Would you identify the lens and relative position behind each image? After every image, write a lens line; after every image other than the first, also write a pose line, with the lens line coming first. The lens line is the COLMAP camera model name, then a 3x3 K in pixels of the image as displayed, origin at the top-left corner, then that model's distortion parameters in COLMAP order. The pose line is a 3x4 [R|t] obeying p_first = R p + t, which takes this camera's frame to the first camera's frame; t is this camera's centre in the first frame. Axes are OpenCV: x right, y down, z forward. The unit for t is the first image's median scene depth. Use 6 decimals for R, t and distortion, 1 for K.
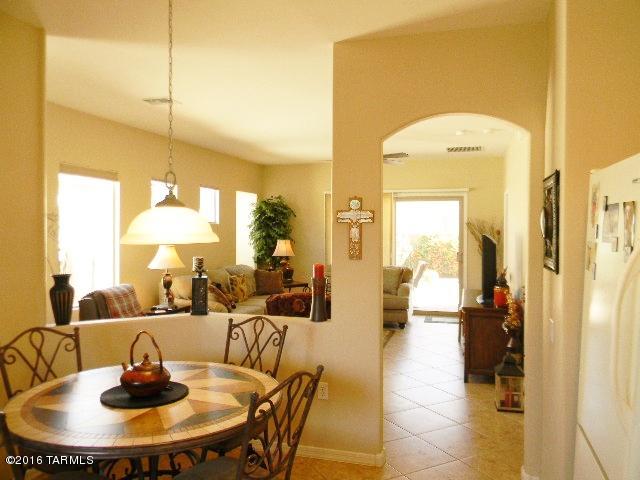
lens RADIAL K [[519.6, 0, 320.7], [0, 519.6, 237.8], [0, 0, 1]] dist [0.020181, -0.036440]
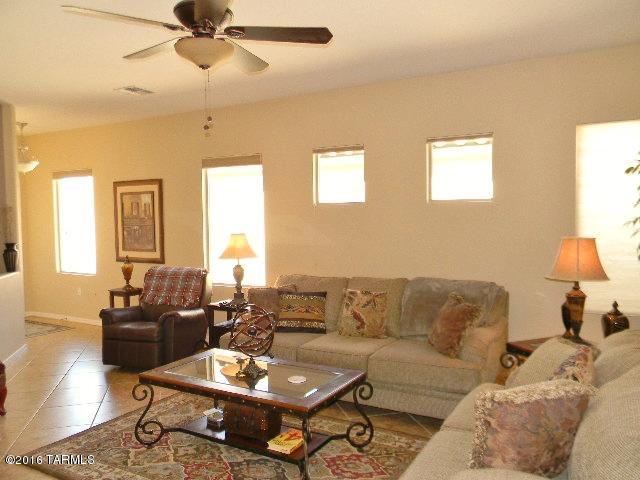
lens RADIAL K [[519.6, 0, 323.5], [0, 519.6, 243.9], [0, 0, 1]] dist [0.020181, -0.036440]
pose [[-0.236594, 0.042711, -0.970669, 0.343792], [-0.011787, 0.998834, 0.046823, -0.006267], [0.971537, 0.022519, -0.235815, 0.903538]]
